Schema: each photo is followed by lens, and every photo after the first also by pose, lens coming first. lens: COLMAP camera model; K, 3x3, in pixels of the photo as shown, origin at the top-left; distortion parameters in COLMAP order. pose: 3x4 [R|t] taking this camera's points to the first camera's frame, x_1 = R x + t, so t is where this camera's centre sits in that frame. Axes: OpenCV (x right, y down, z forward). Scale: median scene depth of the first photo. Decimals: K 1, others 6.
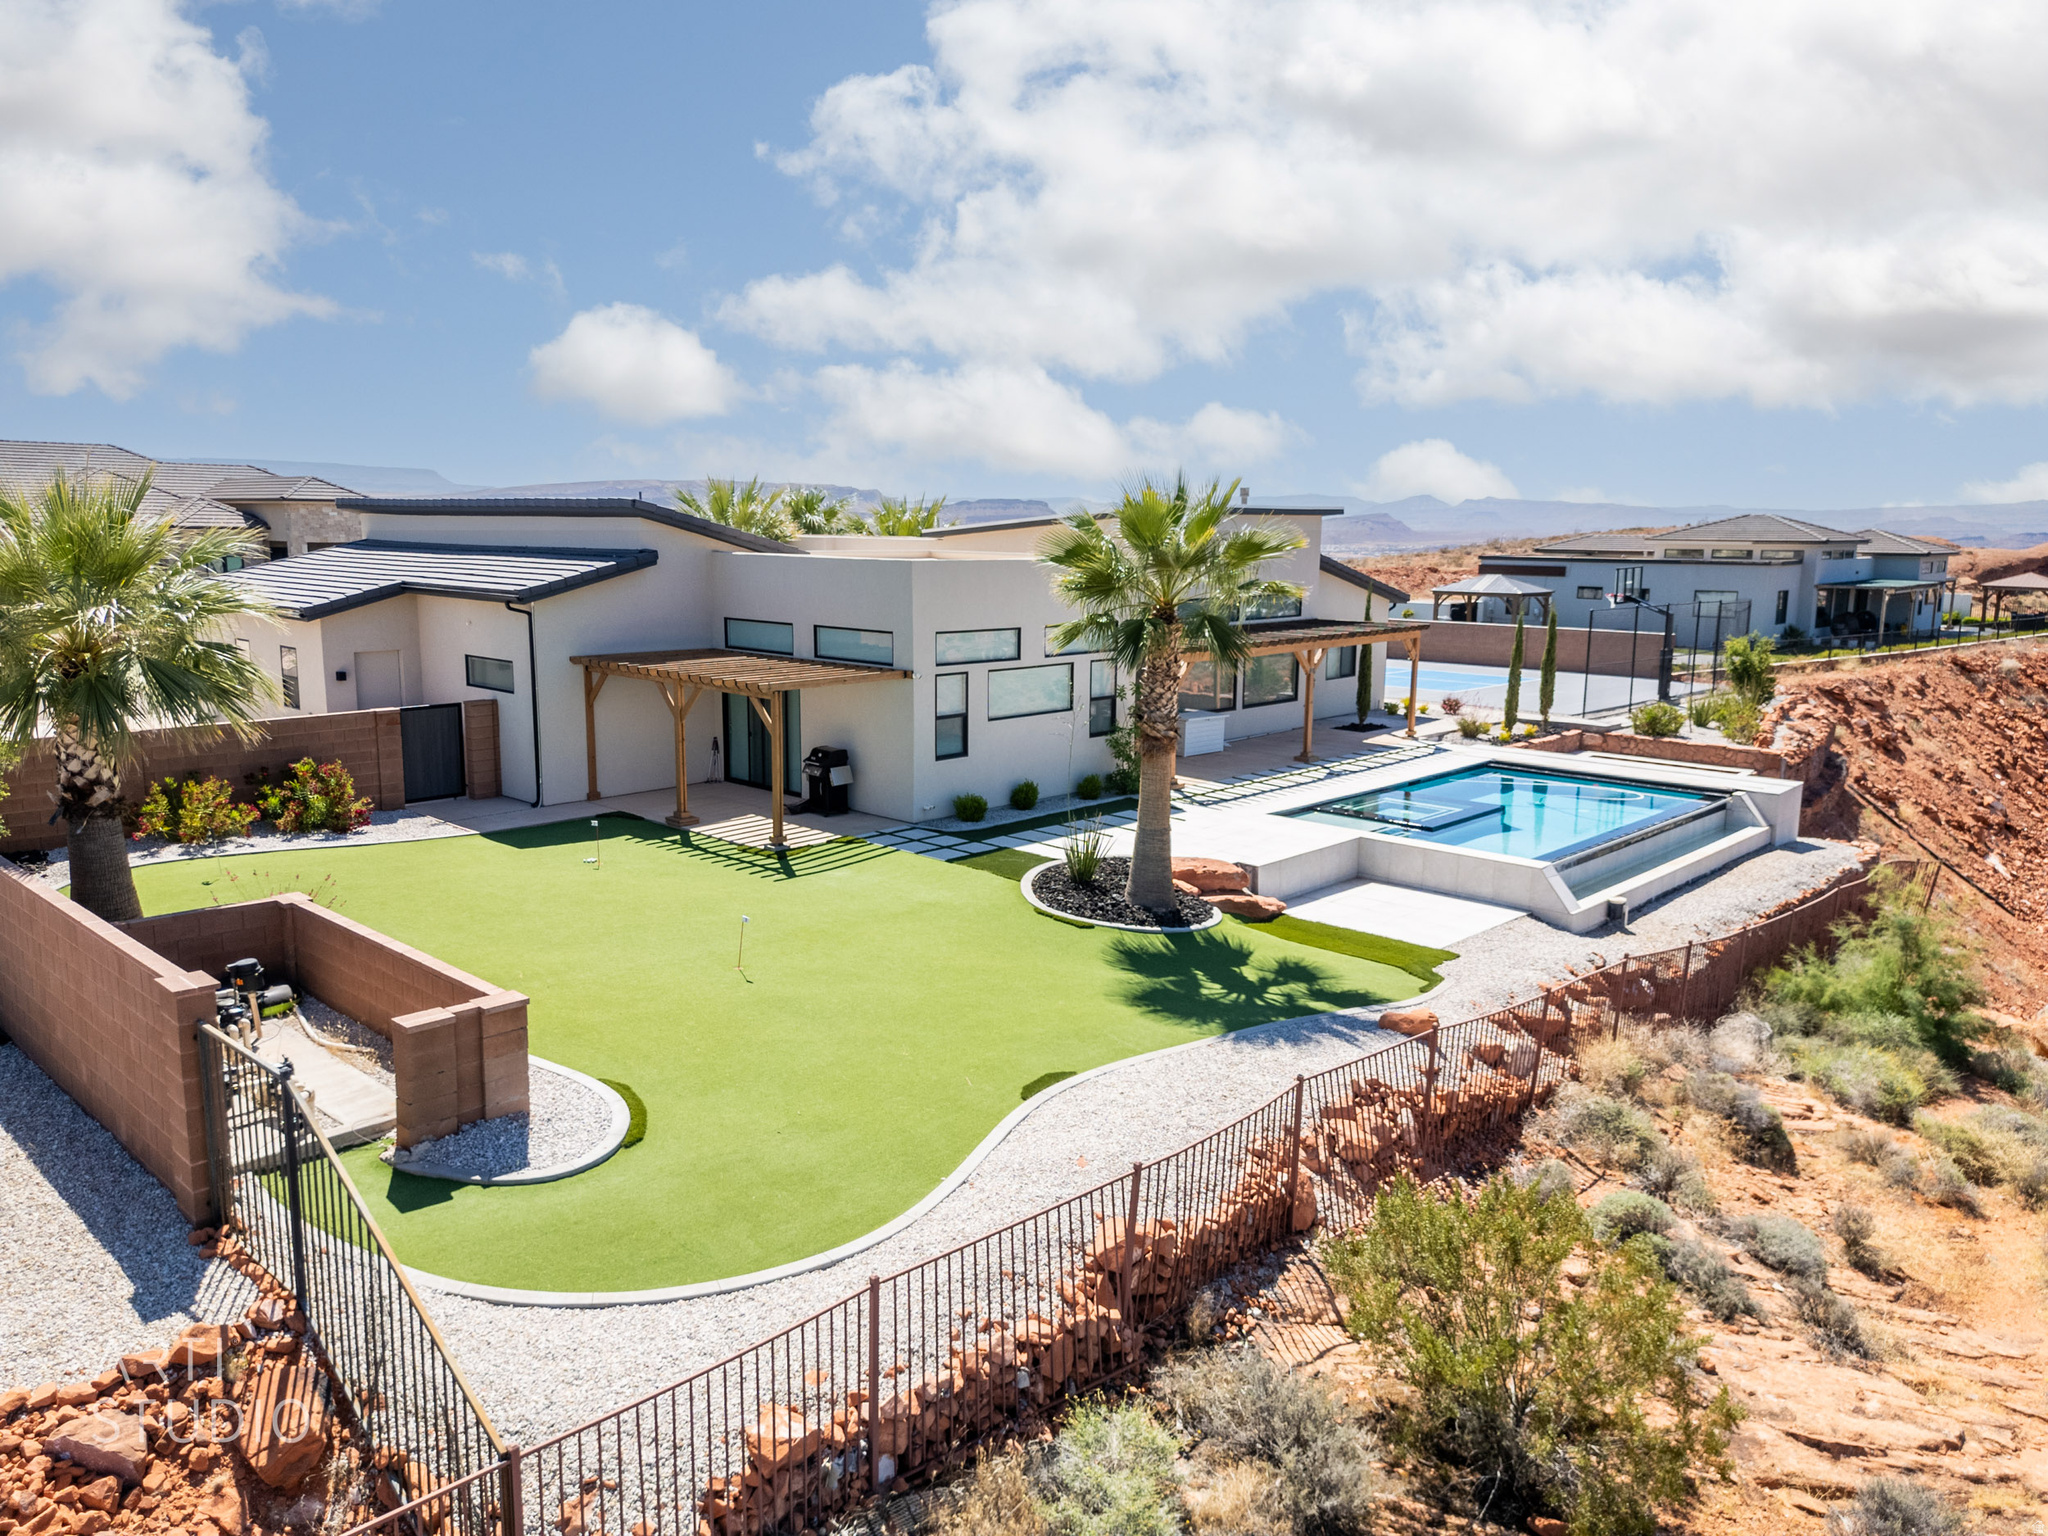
lens RADIAL K [[1430.4, 0, 1024.0], [0, 1430.4, 768.0], [0, 0, 1]] dist [0.081377, -0.078006]
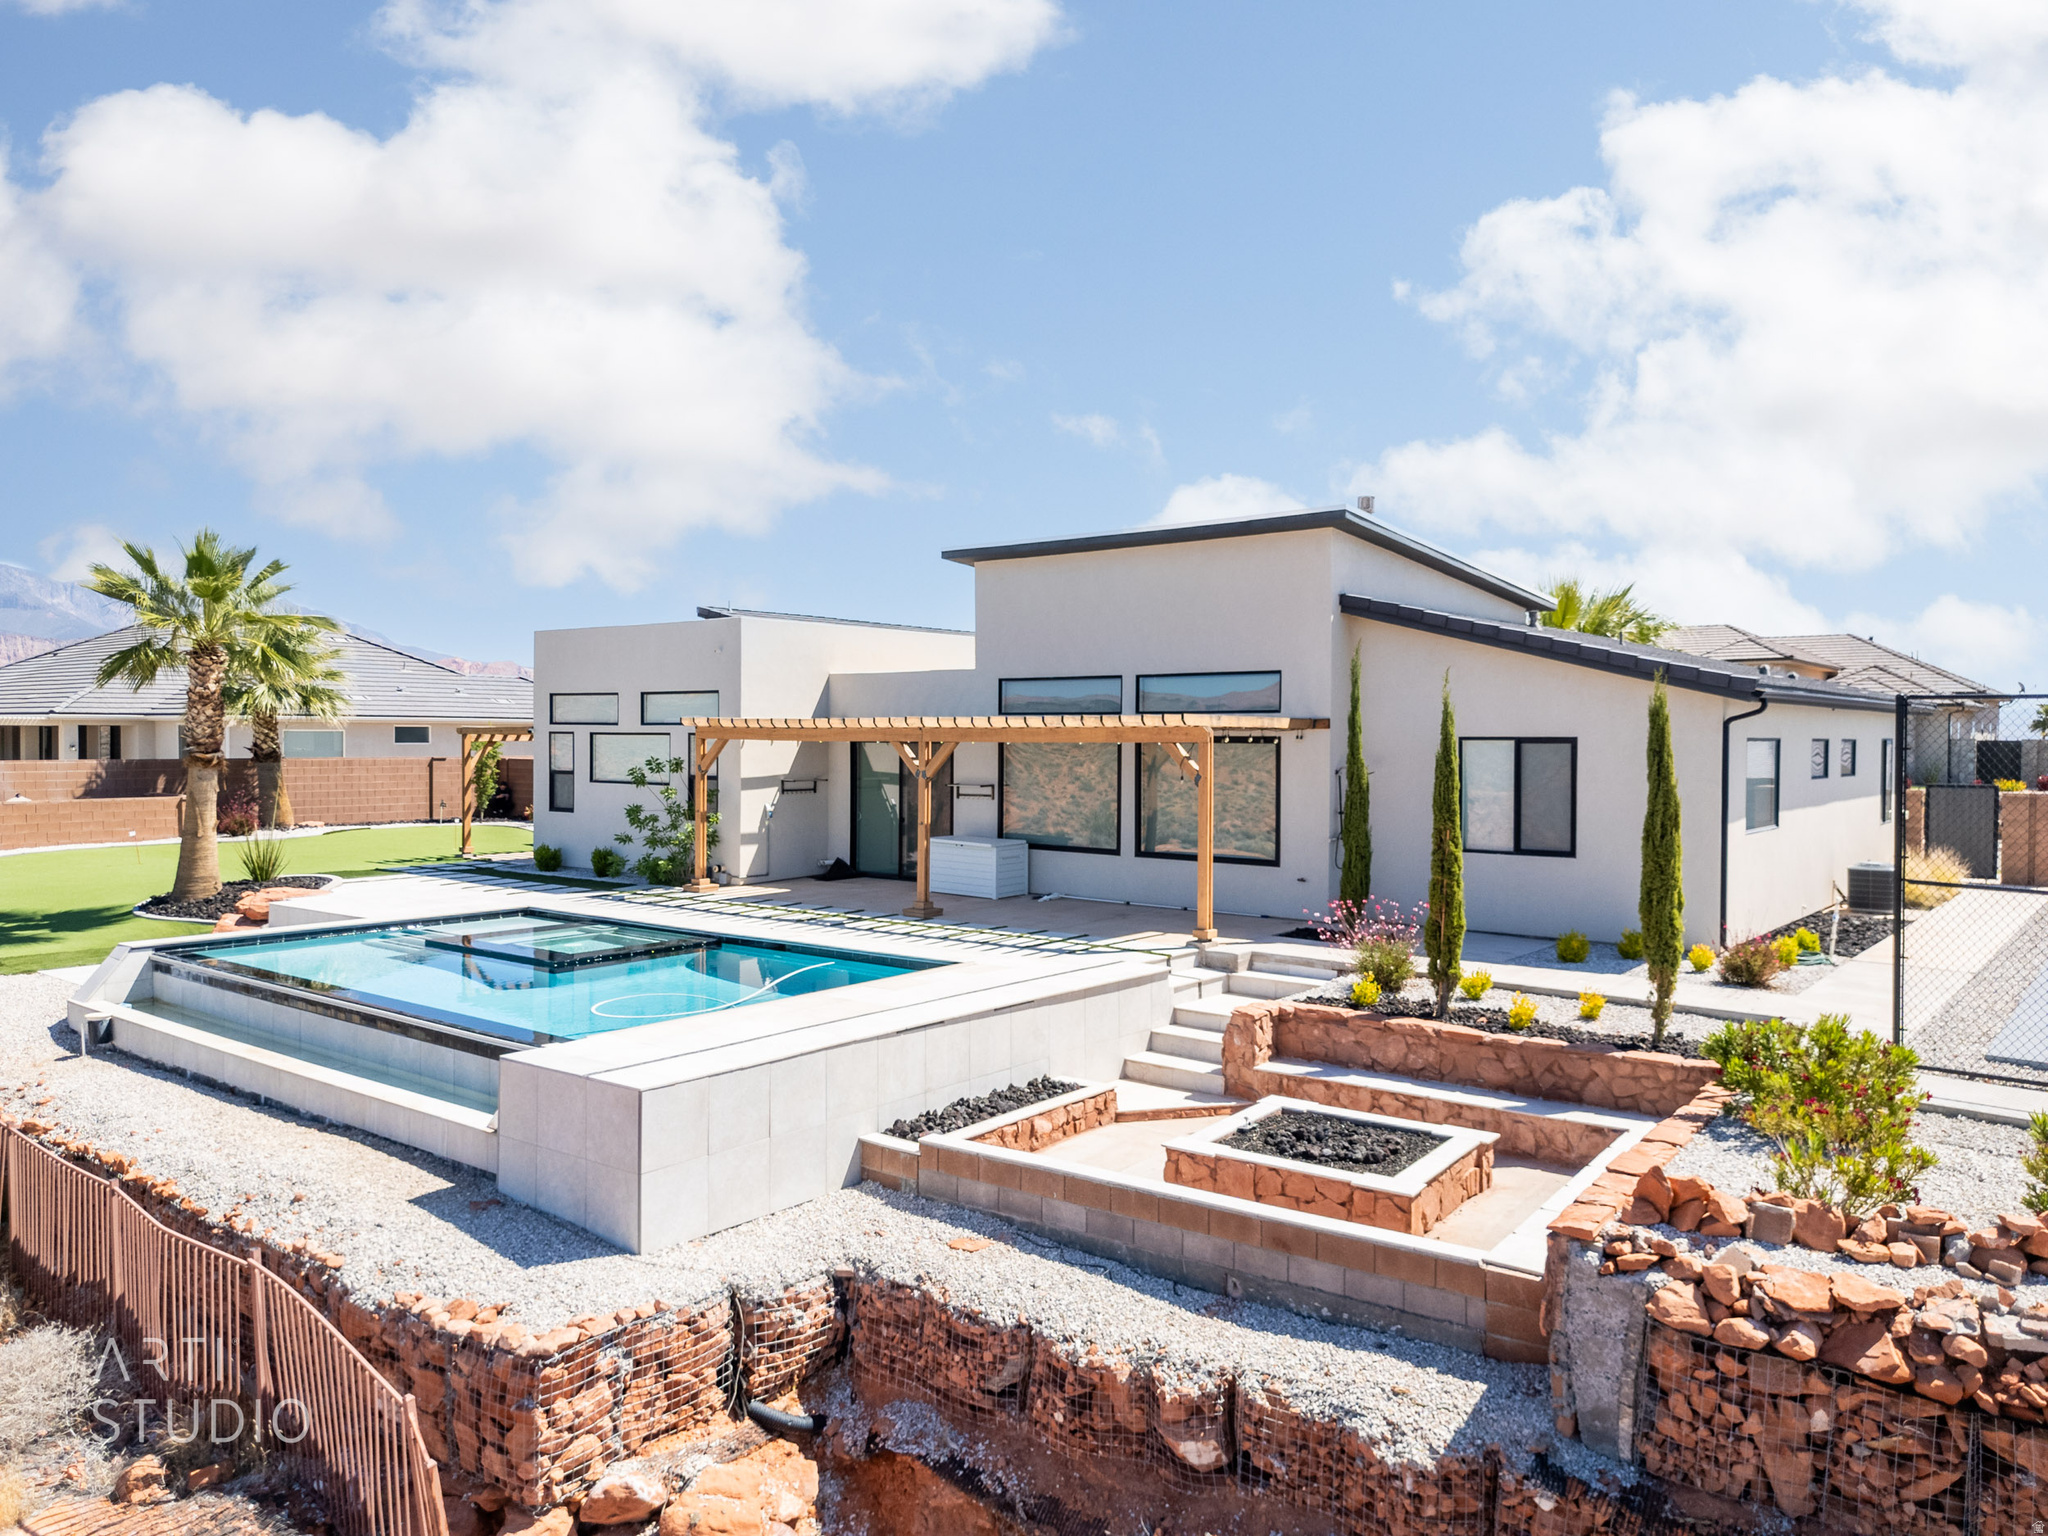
lens RADIAL K [[1441.2, 0, 1024.0], [0, 1441.2, 768.0], [0, 0, 1]] dist [0.070602, -0.068658]
pose [[0.081918, 0.015064, -0.996525, 0.732873], [-0.170027, 0.985439, 0.000920, -0.068050], [0.982029, 0.169361, 0.083287, 0.859362]]
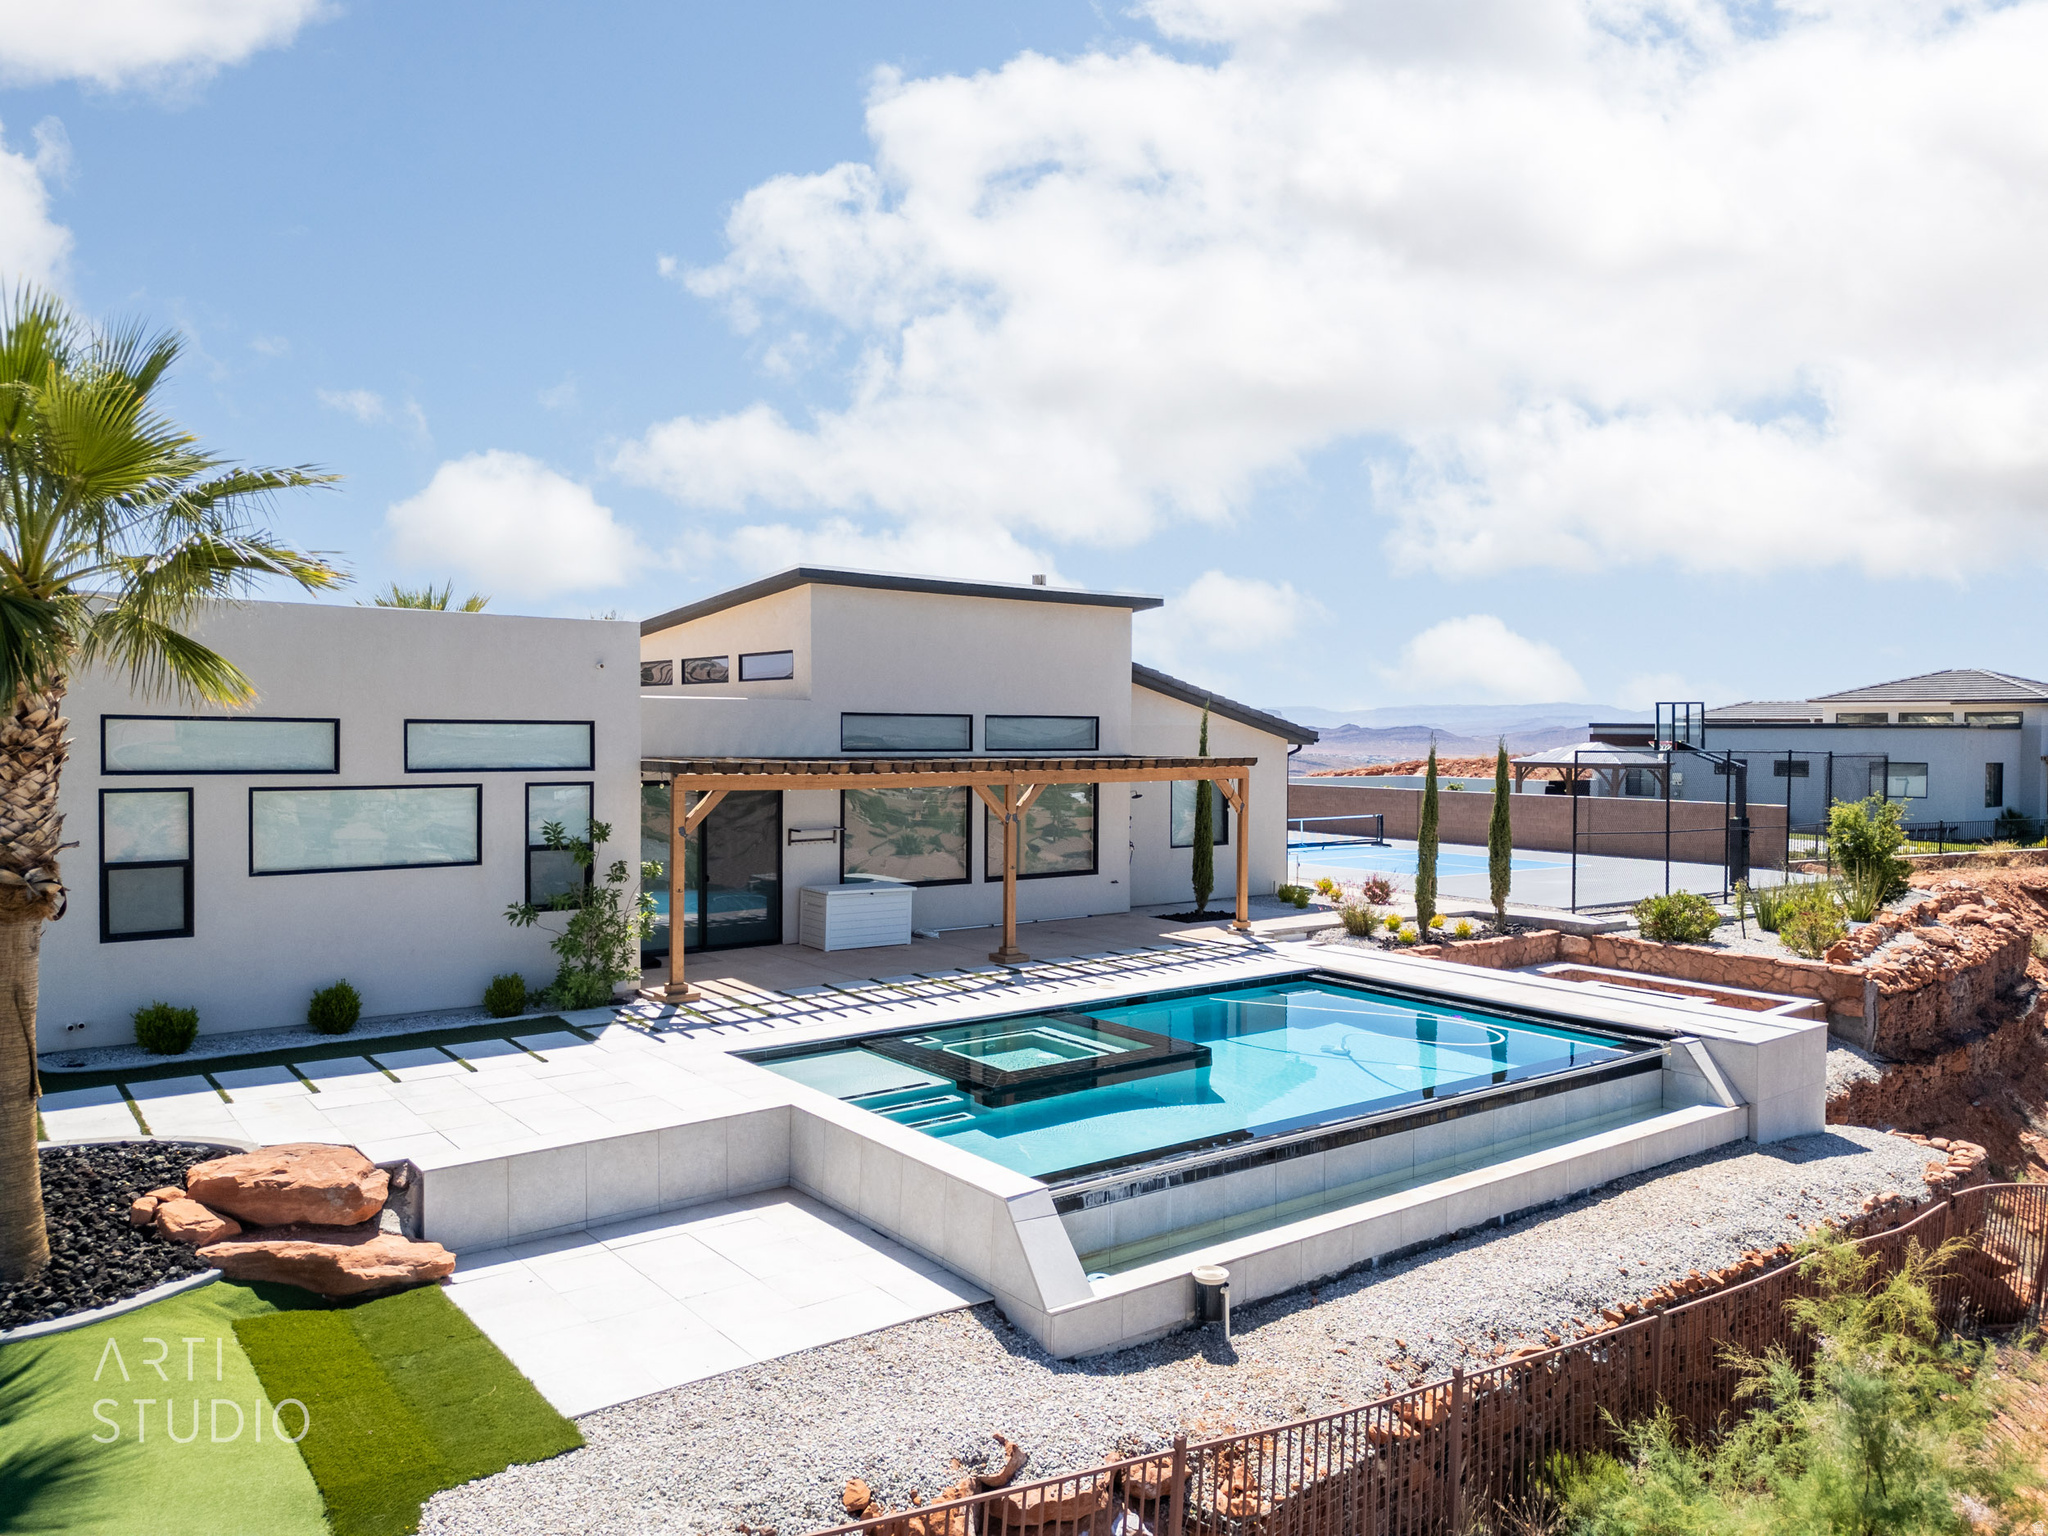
lens RADIAL K [[1441.2, 0, 1024.0], [0, 1441.2, 768.0], [0, 0, 1]] dist [0.070602, -0.068658]
pose [[0.987536, 0.001973, -0.157379, 0.264974], [-0.024506, 0.989654, -0.141366, 0.000146], [0.155472, 0.143461, 0.977368, 0.328362]]
